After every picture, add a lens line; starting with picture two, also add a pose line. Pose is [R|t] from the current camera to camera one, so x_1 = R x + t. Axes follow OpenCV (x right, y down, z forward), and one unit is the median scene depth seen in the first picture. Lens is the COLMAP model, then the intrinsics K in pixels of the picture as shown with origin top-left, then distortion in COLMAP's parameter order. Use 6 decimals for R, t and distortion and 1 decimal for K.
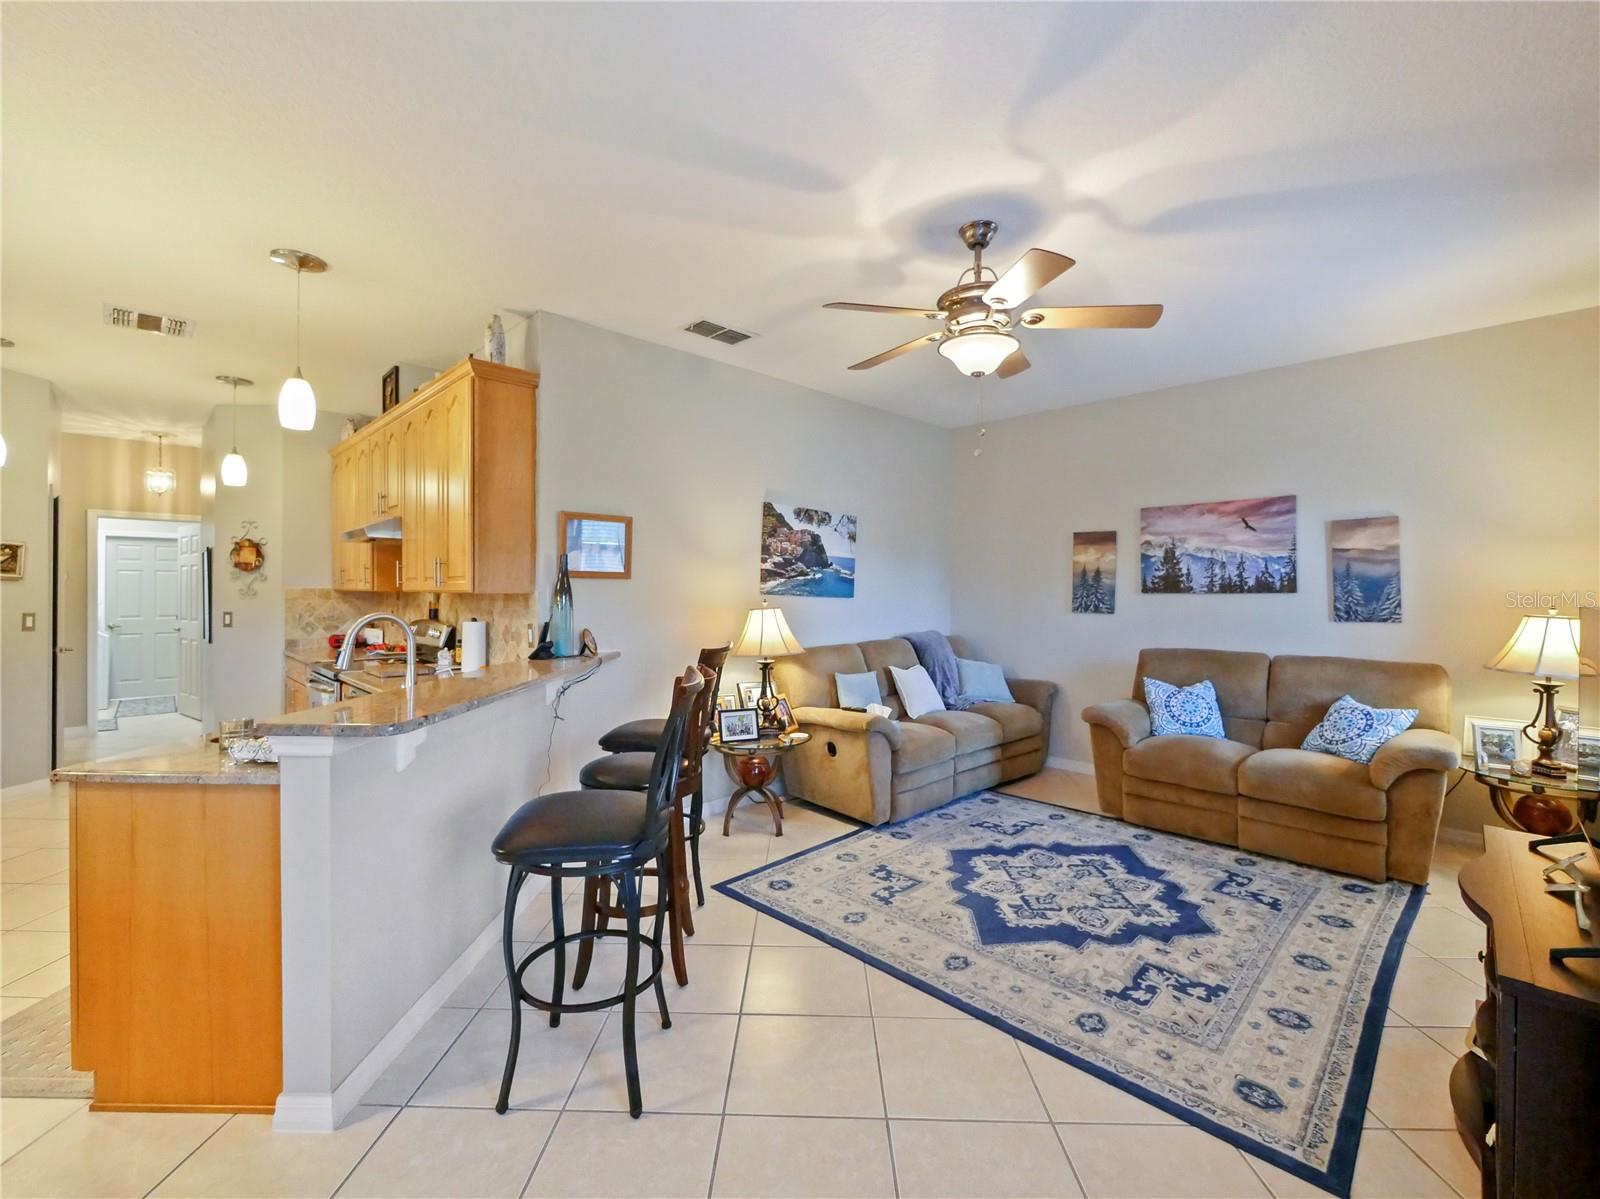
lens RADIAL K [[700.0, 0, 787.8], [0, 700.0, 588.1], [0, 0, 1]] dist [-0.004101, 0.000503]
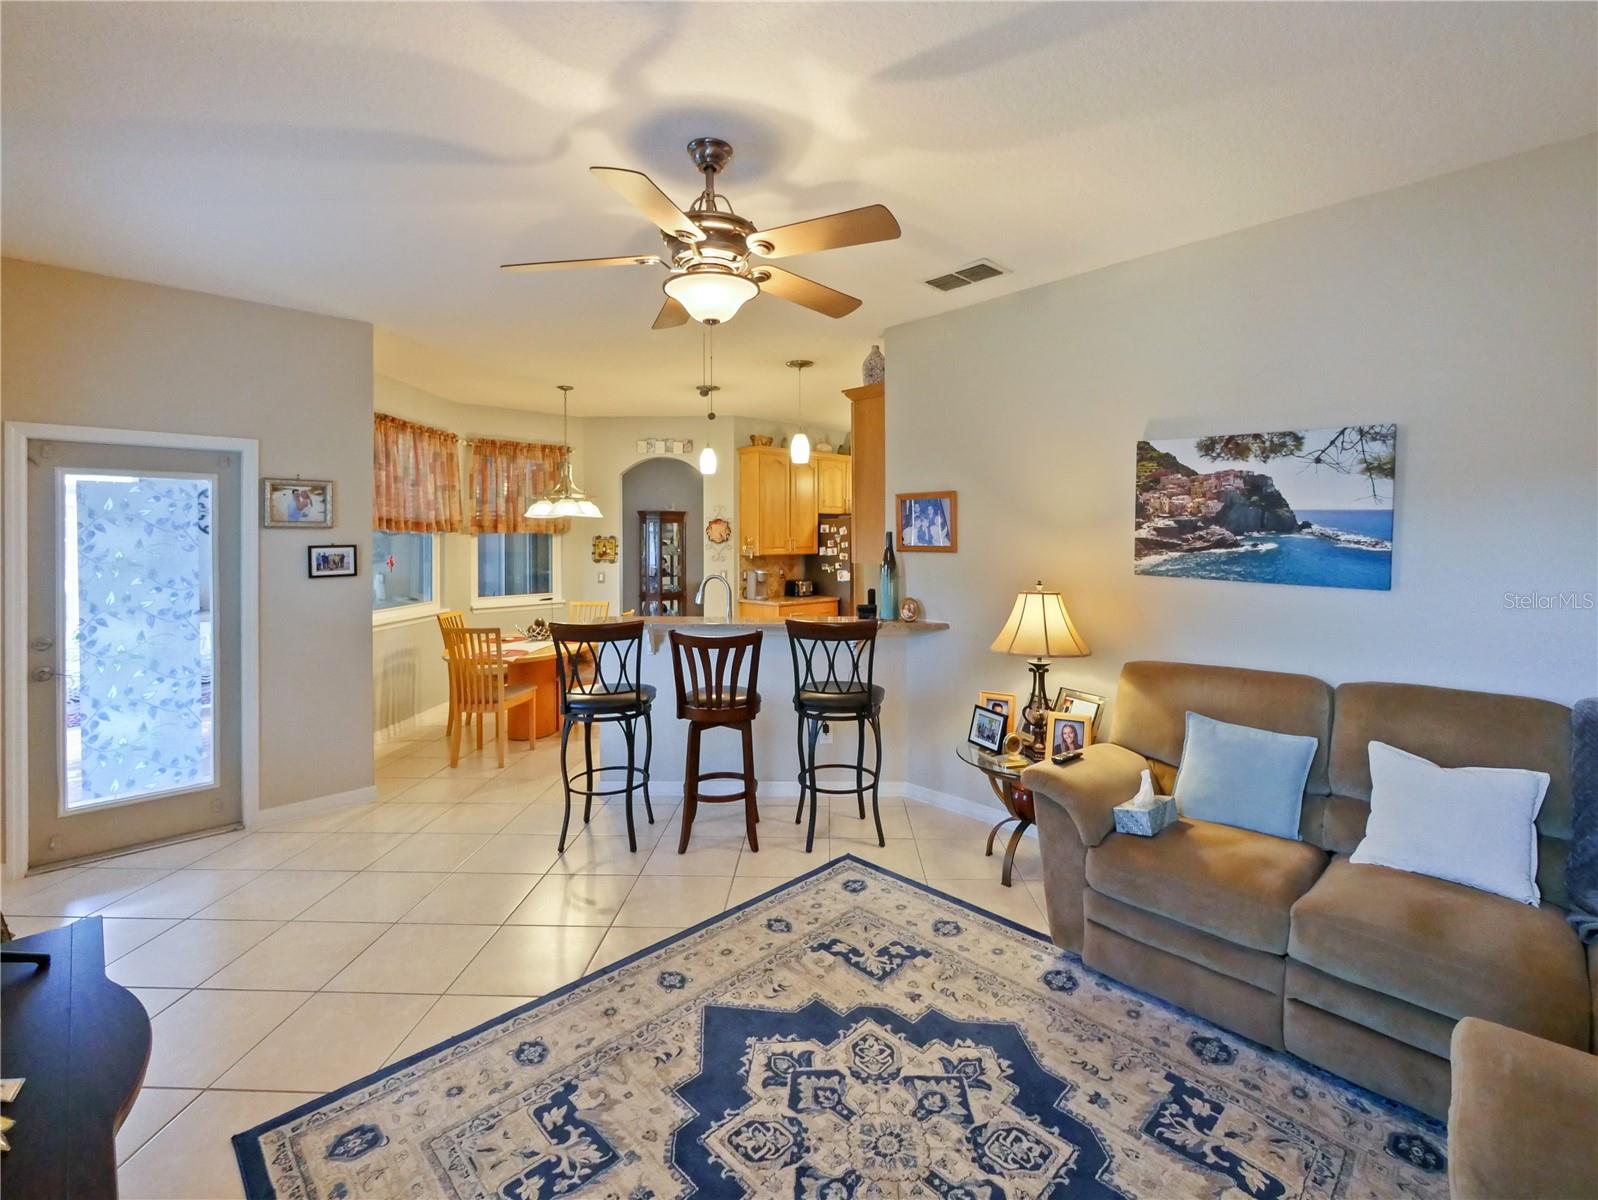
lens RADIAL K [[697.9, 0, 790.3], [0, 697.9, 537.9], [0, 0, 1]] dist [-0.000277, -0.001381]
pose [[-0.015186, -0.005760, -0.999868, 0.661055], [0.004924, 0.999971, -0.005835, -0.025149], [0.999873, -0.005012, -0.015157, 0.662671]]
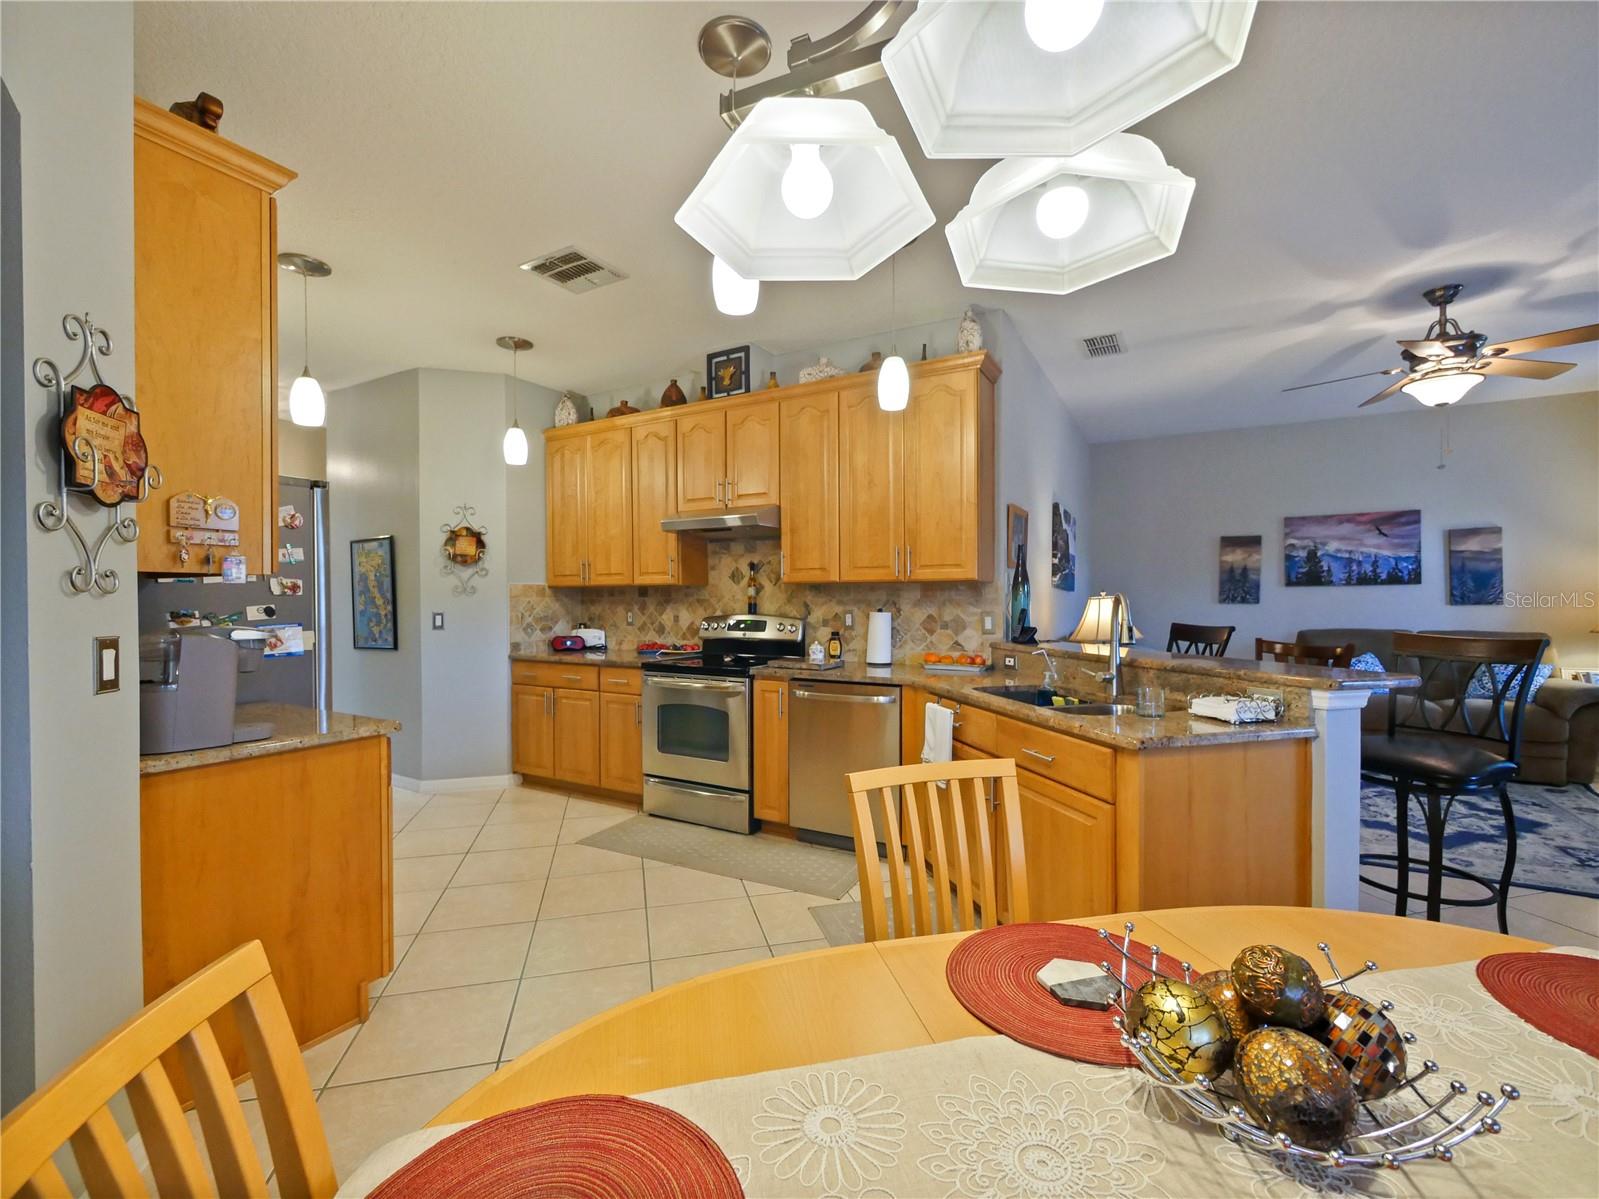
lens RADIAL K [[699.5, 0, 785.8], [0, 699.5, 606.3], [0, 0, 1]] dist [-0.004101, 0.000503]
pose [[0.961106, -0.010203, 0.275991, -0.739068], [0.006531, 0.999878, 0.014222, 0.021220], [-0.276102, -0.011866, 0.961055, 0.062067]]
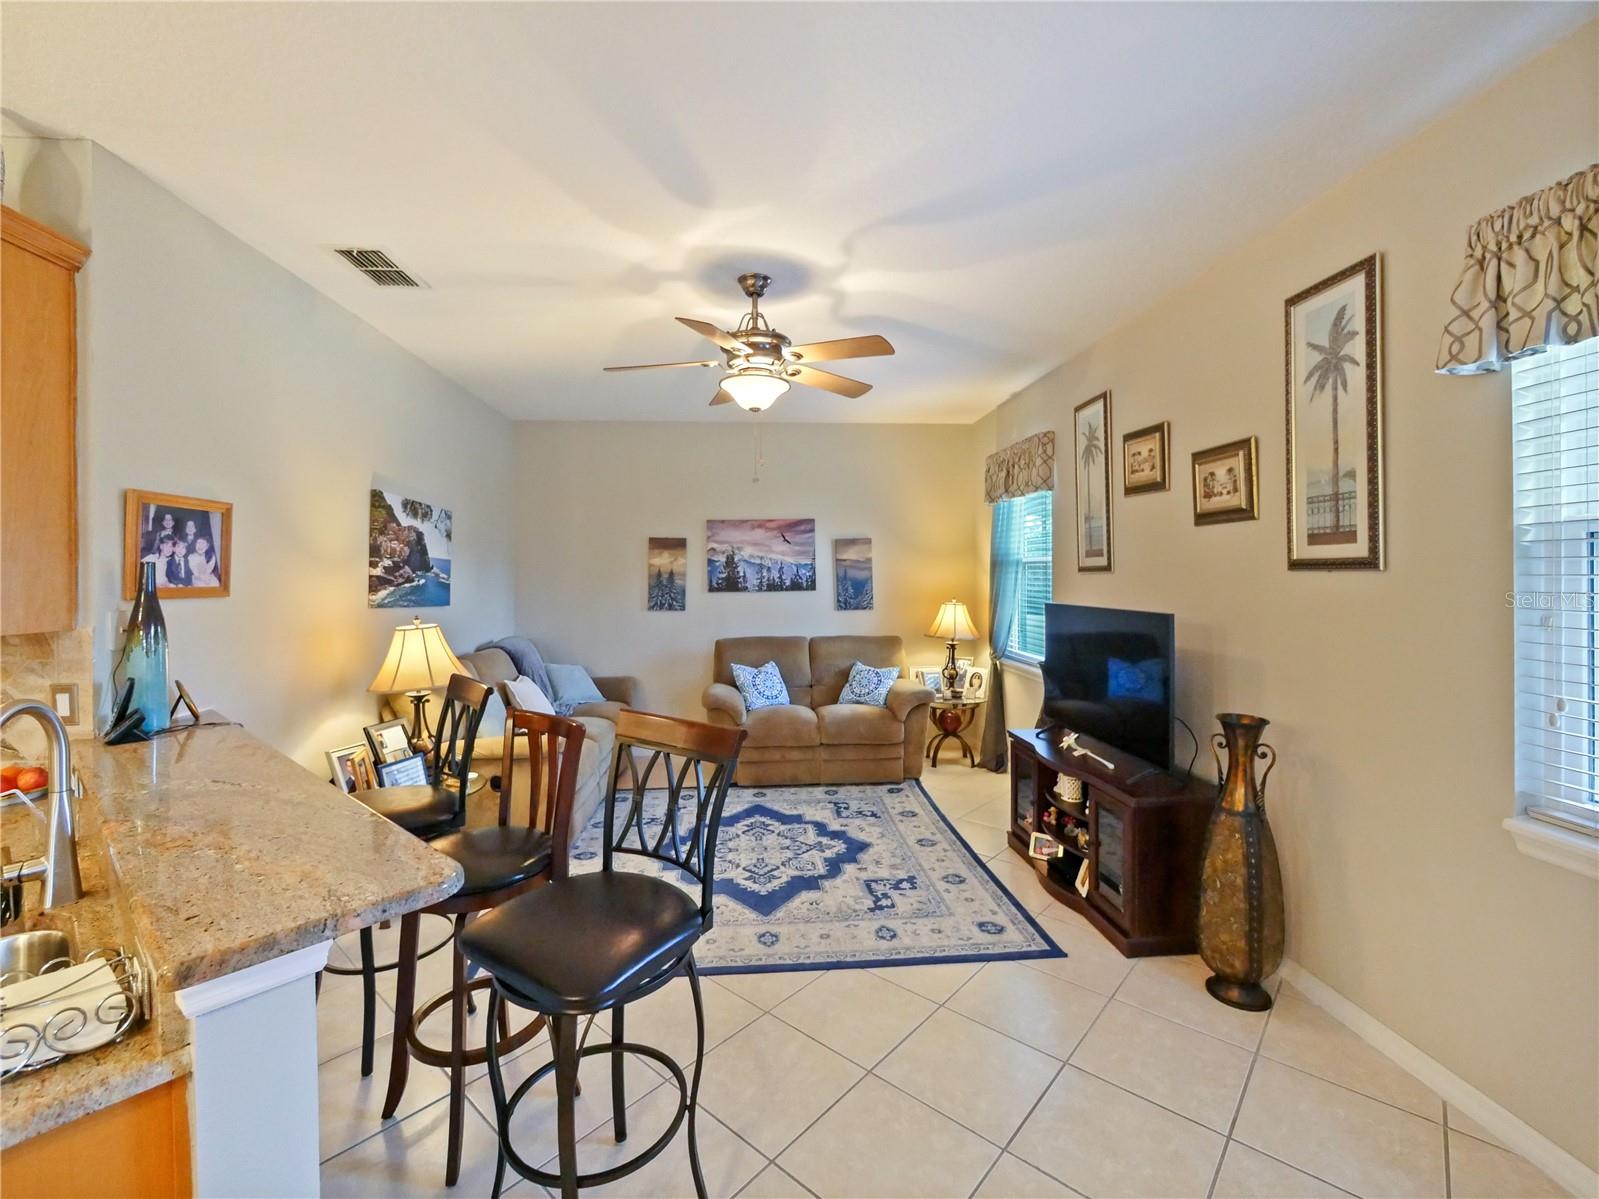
lens RADIAL K [[699.5, 0, 797.8], [0, 699.5, 573.8], [0, 0, 1]] dist [-0.004101, 0.000503]
pose [[0.639879, -0.006509, 0.768448, -0.327992], [0.007077, 0.999972, 0.002578, -0.027678], [-0.768443, 0.003789, 0.639907, 0.139265]]
